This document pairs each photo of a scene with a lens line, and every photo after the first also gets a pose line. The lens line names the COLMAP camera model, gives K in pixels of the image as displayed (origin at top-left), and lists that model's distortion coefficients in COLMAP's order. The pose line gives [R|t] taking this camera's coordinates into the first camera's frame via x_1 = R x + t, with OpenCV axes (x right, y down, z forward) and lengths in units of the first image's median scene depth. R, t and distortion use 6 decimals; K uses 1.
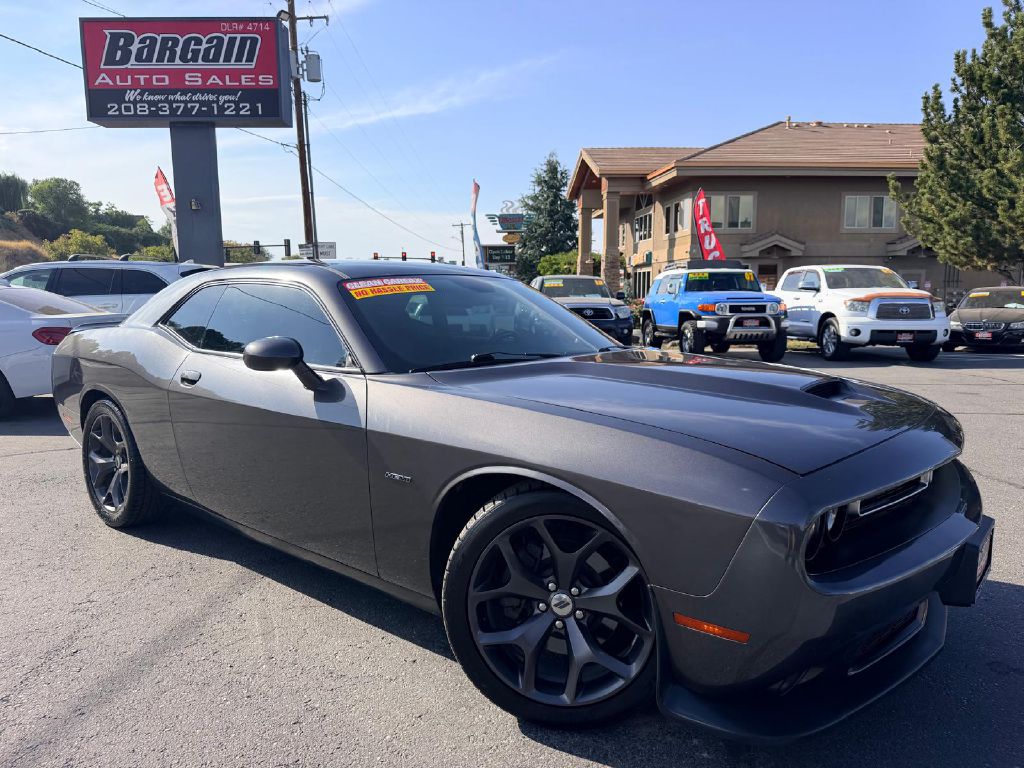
lens RADIAL K [[727.0, 0, 511.4], [0, 727.0, 389.2], [0, 0, 1]] dist [0.010703, -0.020243]
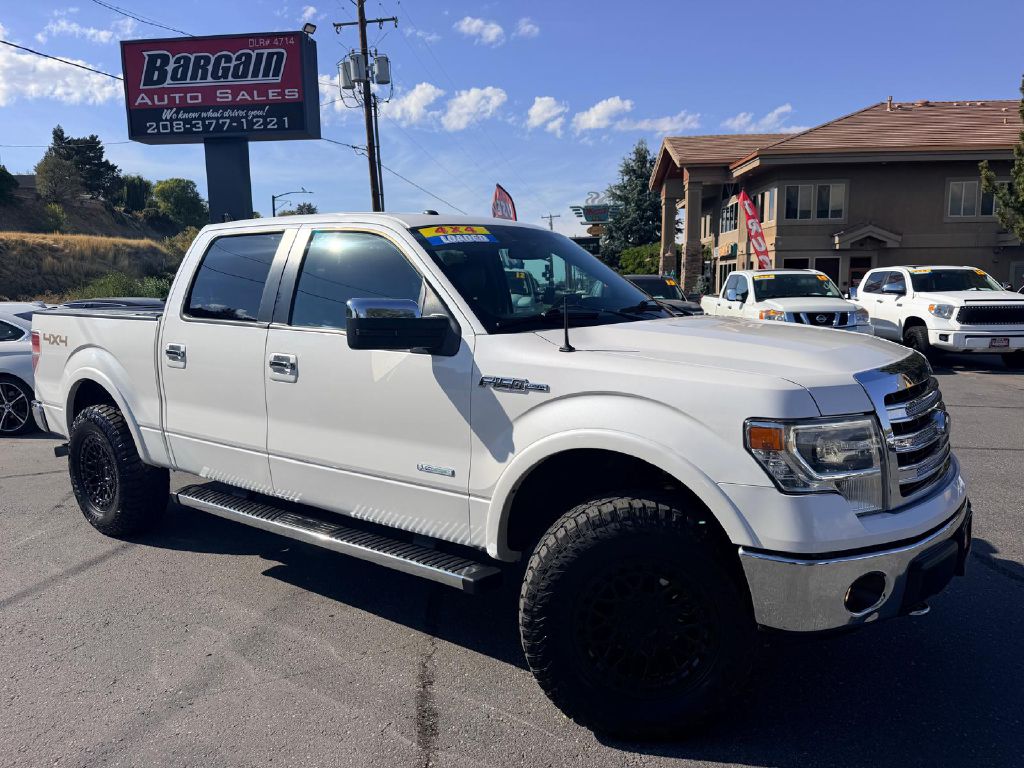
lens RADIAL K [[727.0, 0, 513.0], [0, 727.0, 384.3], [0, 0, 1]] dist [0.010703, -0.020243]
pose [[0.991292, 0.012123, -0.131125, 0.104634], [-0.011025, 0.999898, 0.009095, -0.033776], [0.131222, -0.007570, 0.991324, 0.034727]]
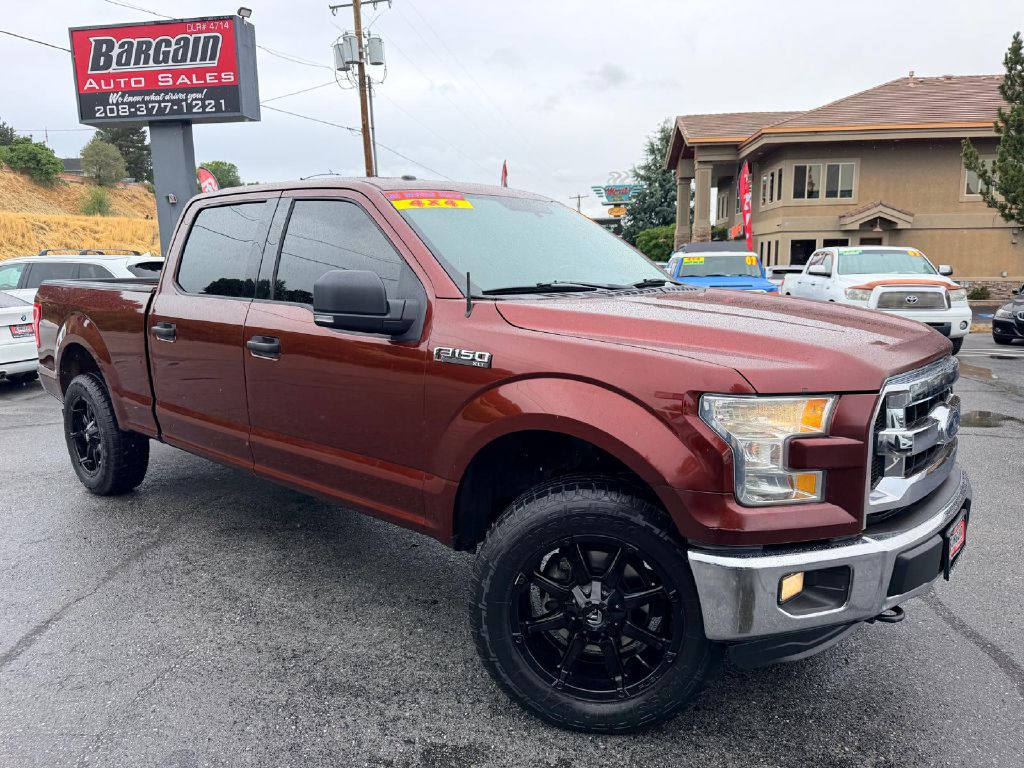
lens RADIAL K [[727.0, 0, 511.9], [0, 727.0, 385.3], [0, 0, 1]] dist [0.010703, -0.020243]
pose [[0.981992, 0.027017, -0.186983, 0.265779], [-0.020727, 0.999154, 0.035511, -0.030445], [0.187784, -0.030996, 0.981721, 0.043151]]
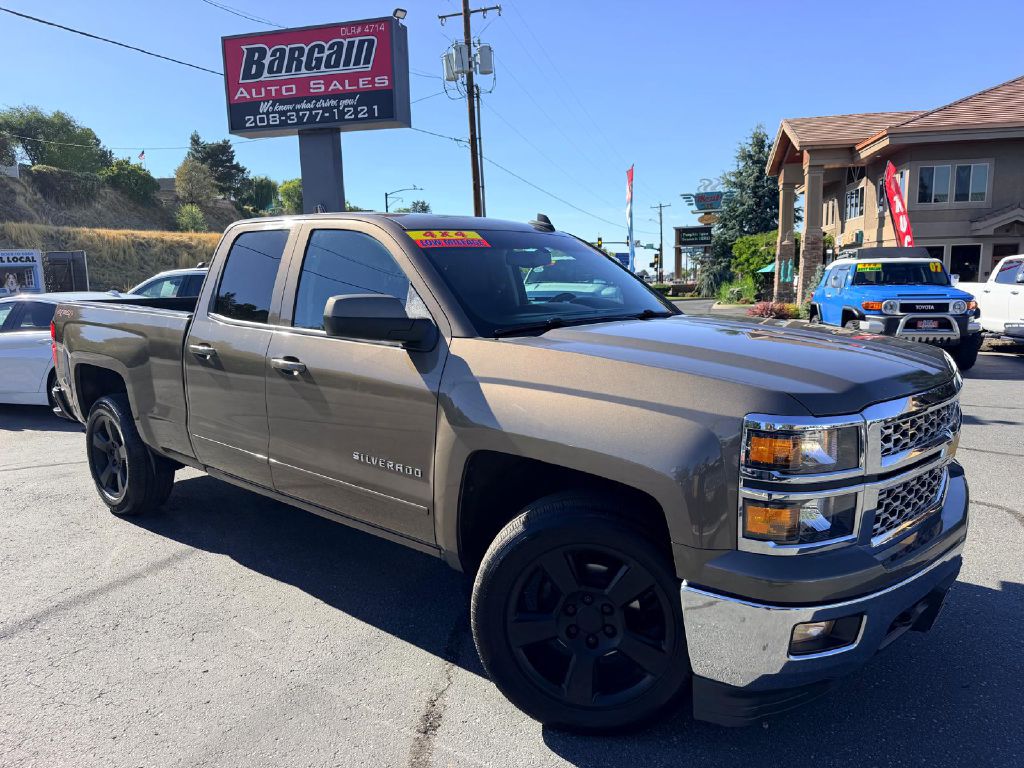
lens RADIAL K [[727.0, 0, 512.0], [0, 727.0, 387.2], [0, 0, 1]] dist [0.010703, -0.020243]
pose [[0.960505, 0.029835, -0.276660, 0.122969], [-0.024022, 0.999414, 0.024379, -0.033642], [0.277225, -0.016770, 0.960659, 0.082728]]
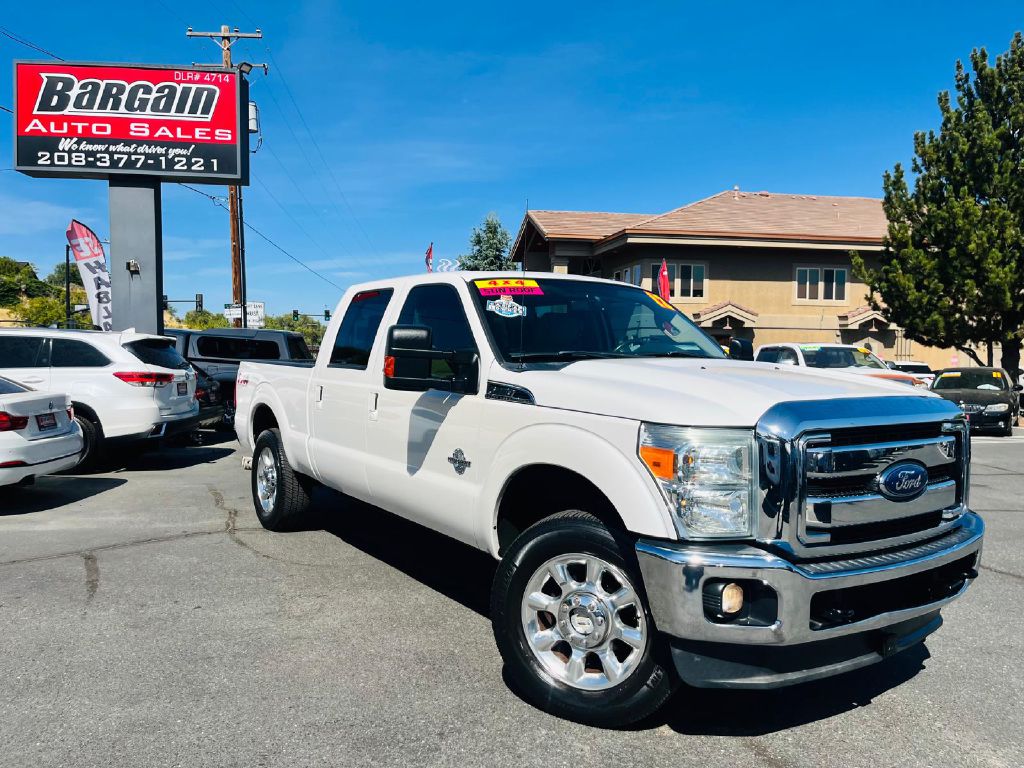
lens RADIAL K [[772.9, 0, 514.0], [0, 772.9, 381.2], [0, 0, 1]] dist [0.075300, -0.110718]
pose [[0.995153, 0.013857, 0.097356, -0.065347], [-0.004245, 0.995152, -0.098255, -0.022503], [-0.098246, 0.097366, 0.990388, 0.024475]]
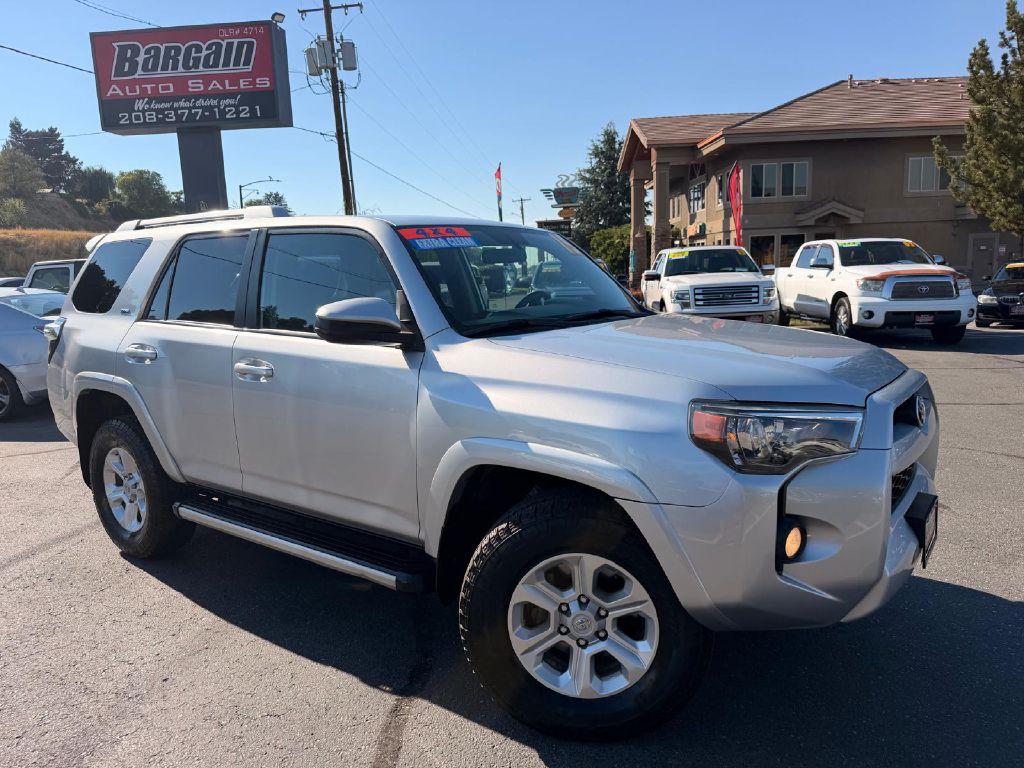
lens RADIAL K [[727.0, 0, 510.9], [0, 727.0, 384.4], [0, 0, 1]] dist [0.010703, -0.020243]
pose [[0.994828, -0.013834, -0.100628, 0.108900], [0.016847, 0.999433, 0.029151, -0.022165], [0.100168, -0.030696, 0.994497, -0.001369]]
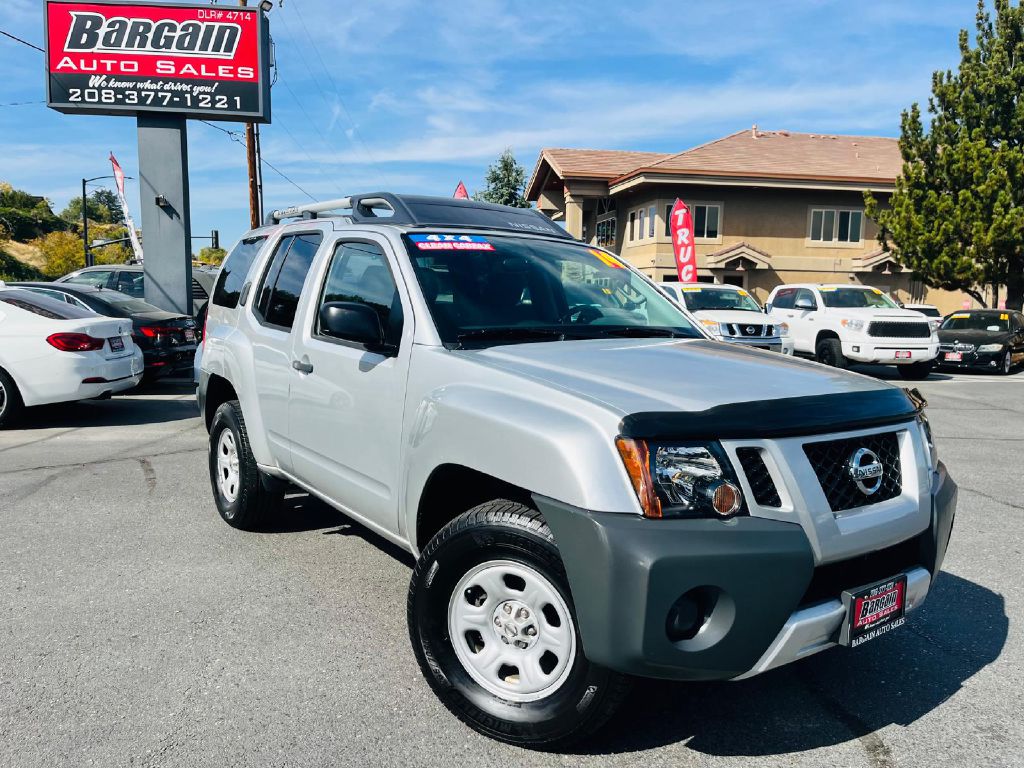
lens RADIAL K [[771.7, 0, 510.5], [0, 771.7, 382.2], [0, 0, 1]] dist [0.077294, -0.111602]
pose [[0.996799, 0.020240, 0.077340, -0.065019], [-0.018696, 0.999612, -0.020647, -0.009608], [-0.077728, 0.019135, 0.996791, -0.026410]]
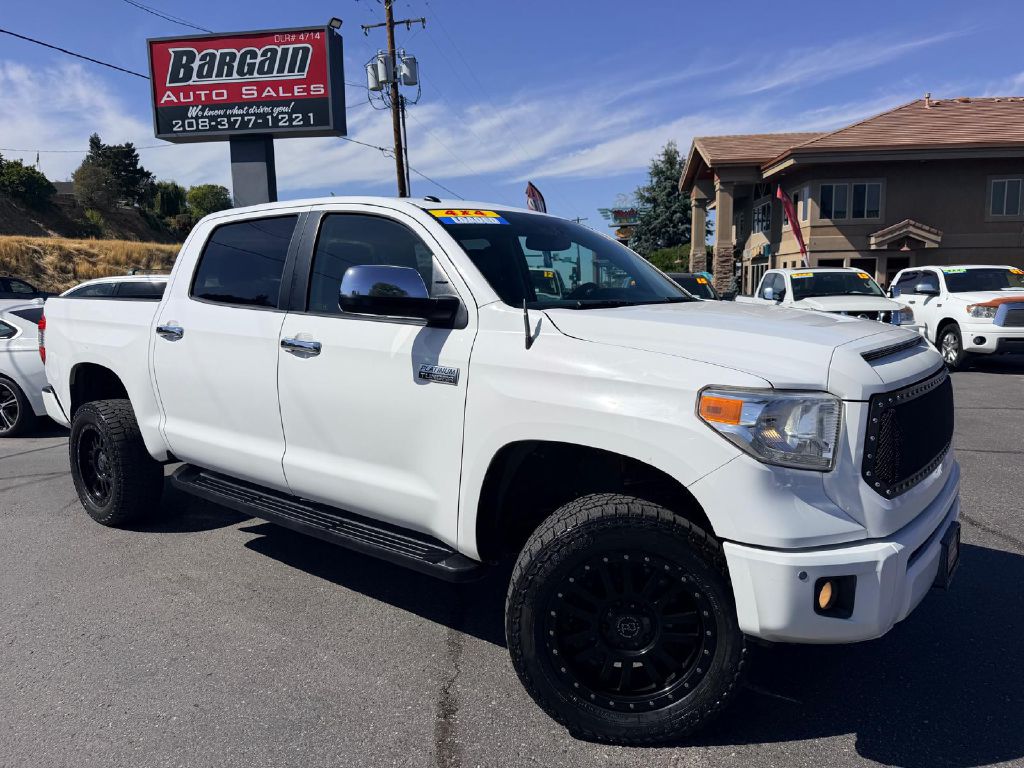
lens RADIAL K [[727.0, 0, 514.0], [0, 727.0, 383.0], [0, 0, 1]] dist [0.010703, -0.020243]
pose [[0.985949, 0.013551, -0.166495, 0.098758], [-0.013361, 0.999908, 0.002259, -0.029315], [0.166510, -0.000003, 0.986040, 0.063468]]
